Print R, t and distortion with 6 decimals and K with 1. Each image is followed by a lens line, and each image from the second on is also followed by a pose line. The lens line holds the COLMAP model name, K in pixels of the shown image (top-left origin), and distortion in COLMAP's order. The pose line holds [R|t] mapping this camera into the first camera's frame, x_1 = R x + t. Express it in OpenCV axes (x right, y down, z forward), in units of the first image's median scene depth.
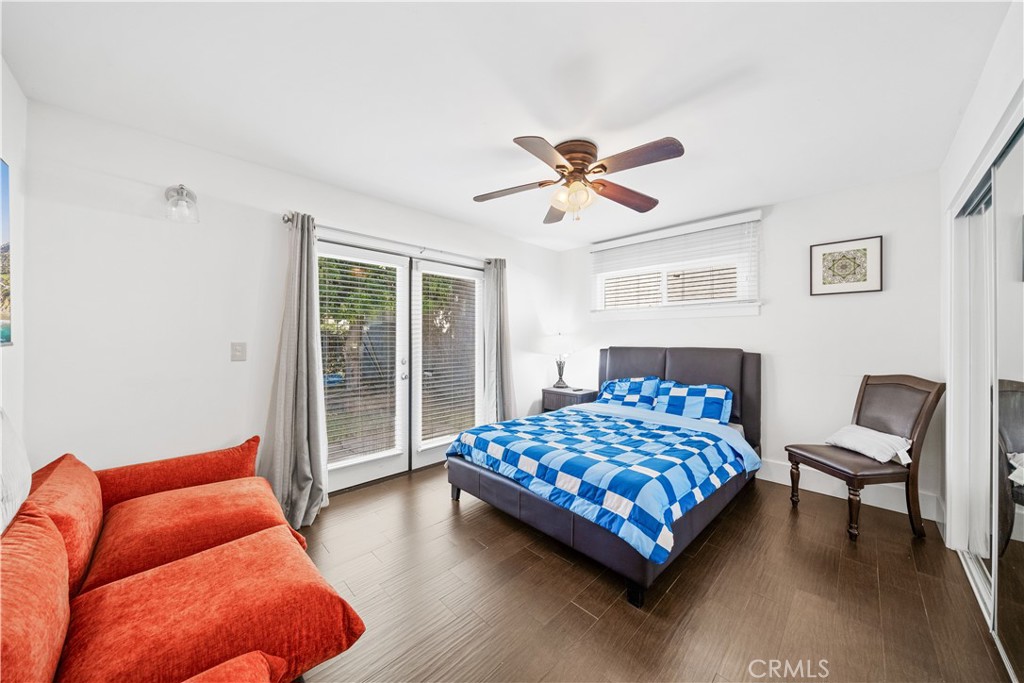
lens RADIAL K [[353.1, 0, 512.9], [0, 353.1, 340.2], [0, 0, 1]] dist [-0.010174, -0.000054]
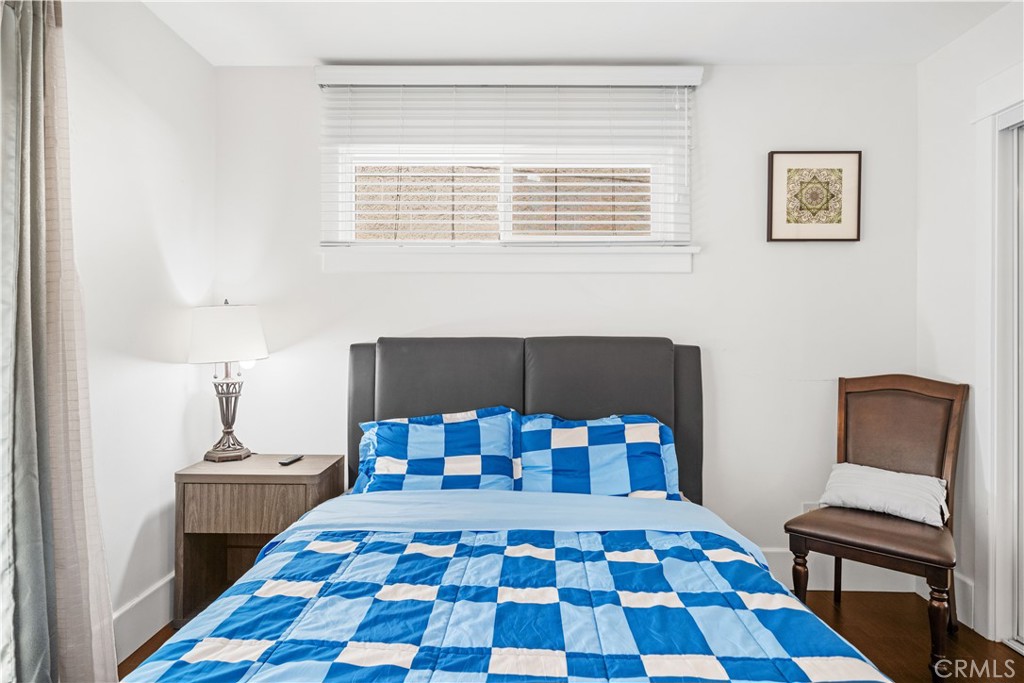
lens RADIAL K [[605.1, 0, 512.6], [0, 605.1, 336.0], [0, 0, 1]] dist [0.000385, 0.002093]
pose [[0.713144, -0.007209, 0.700980, -0.109508], [0.001734, 0.999962, 0.008519, 0.014103], [-0.701015, -0.004860, 0.713130, 0.532498]]
